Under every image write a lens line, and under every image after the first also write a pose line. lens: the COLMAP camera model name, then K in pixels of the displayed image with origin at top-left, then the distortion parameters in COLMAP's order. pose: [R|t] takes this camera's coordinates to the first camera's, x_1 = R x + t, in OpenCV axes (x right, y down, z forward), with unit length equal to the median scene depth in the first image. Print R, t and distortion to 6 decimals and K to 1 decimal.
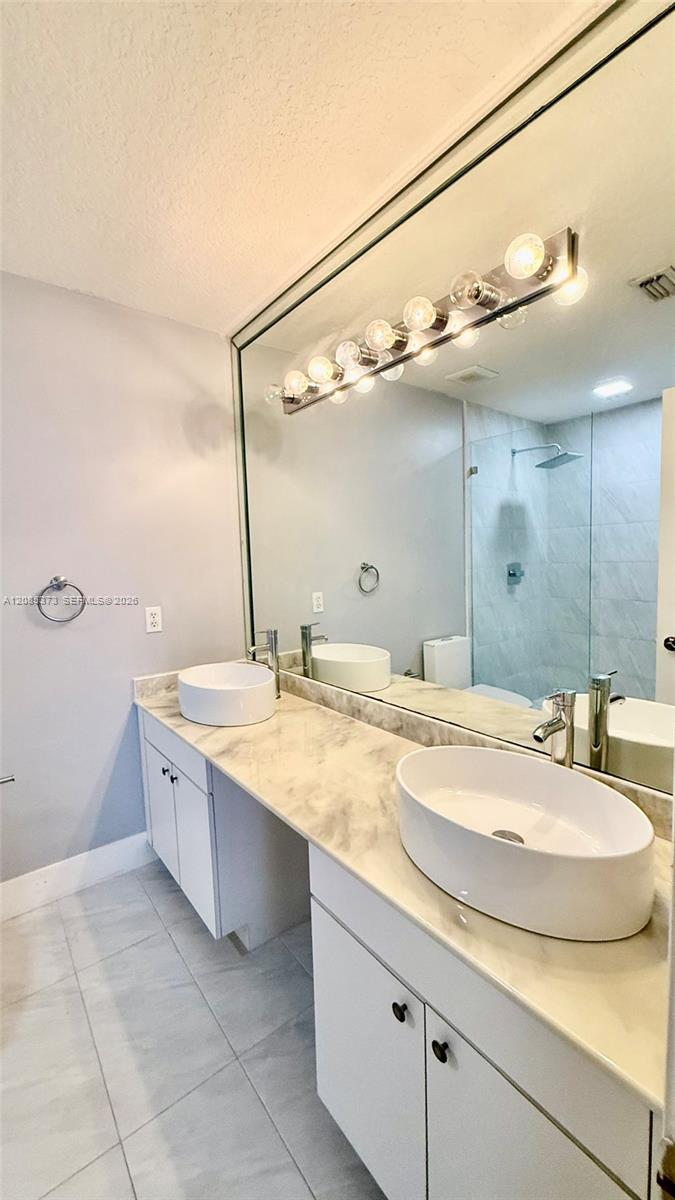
lens RADIAL K [[483.9, 0, 337.7], [0, 483.9, 597.6], [0, 0, 1]] dist [0.000641, 0.000084]
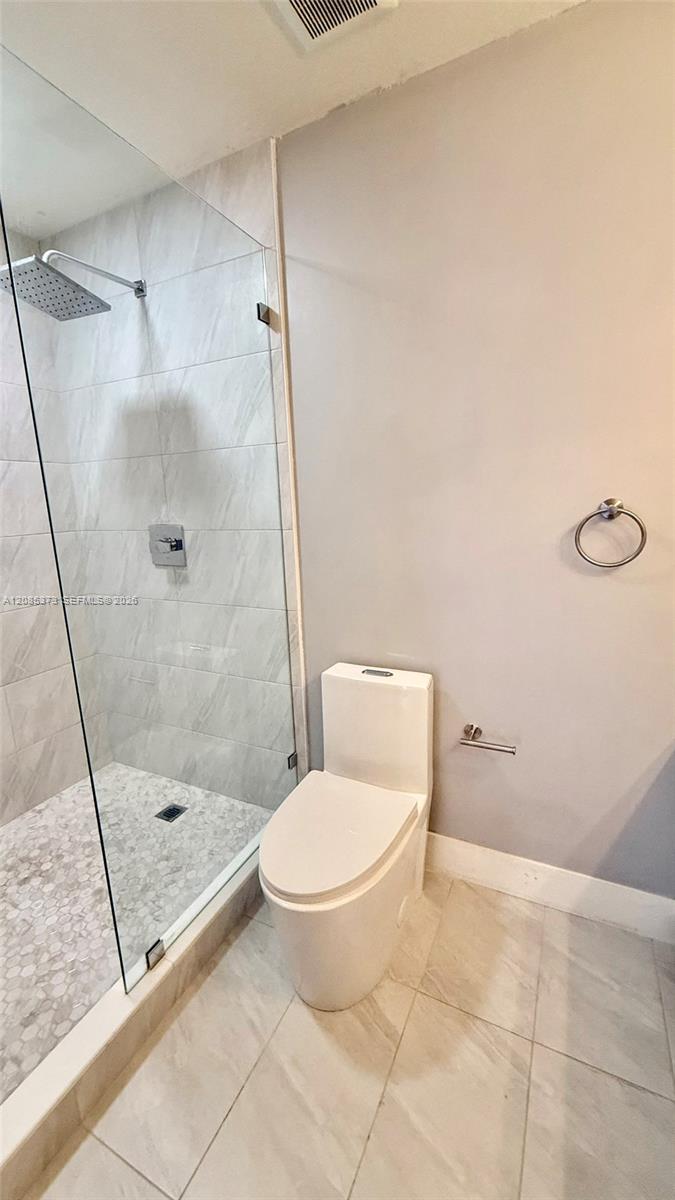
lens RADIAL K [[483.9, 0, 336.1], [0, 483.9, 598.0], [0, 0, 1]] dist [0.000641, 0.000084]
pose [[0.445315, 0.201649, -0.872372, -0.138650], [-0.054747, 0.978619, 0.198261, -0.021884], [0.893699, -0.040529, 0.446833, 0.360174]]
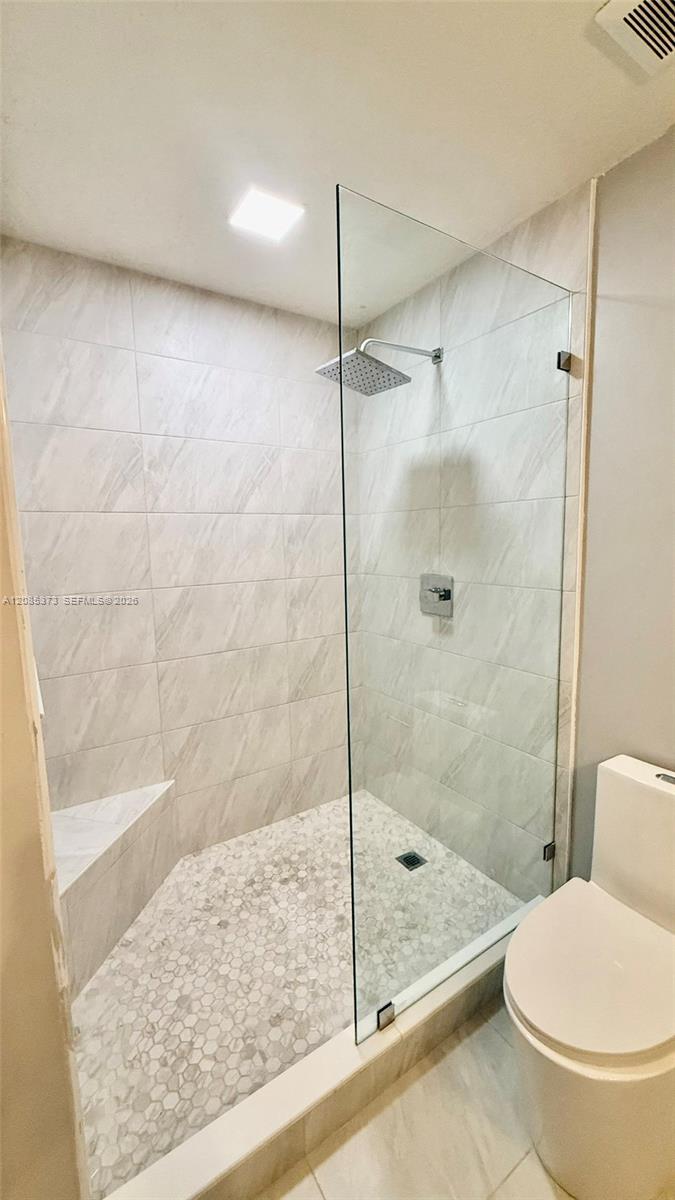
lens RADIAL K [[483.9, 0, 334.5], [0, 483.9, 597.1], [0, 0, 1]] dist [0.000641, 0.000084]
pose [[-0.065362, 0.161783, -0.984659, -0.171656], [-0.060233, 0.984330, 0.165727, -0.066156], [0.996042, 0.070141, -0.054593, 0.341234]]
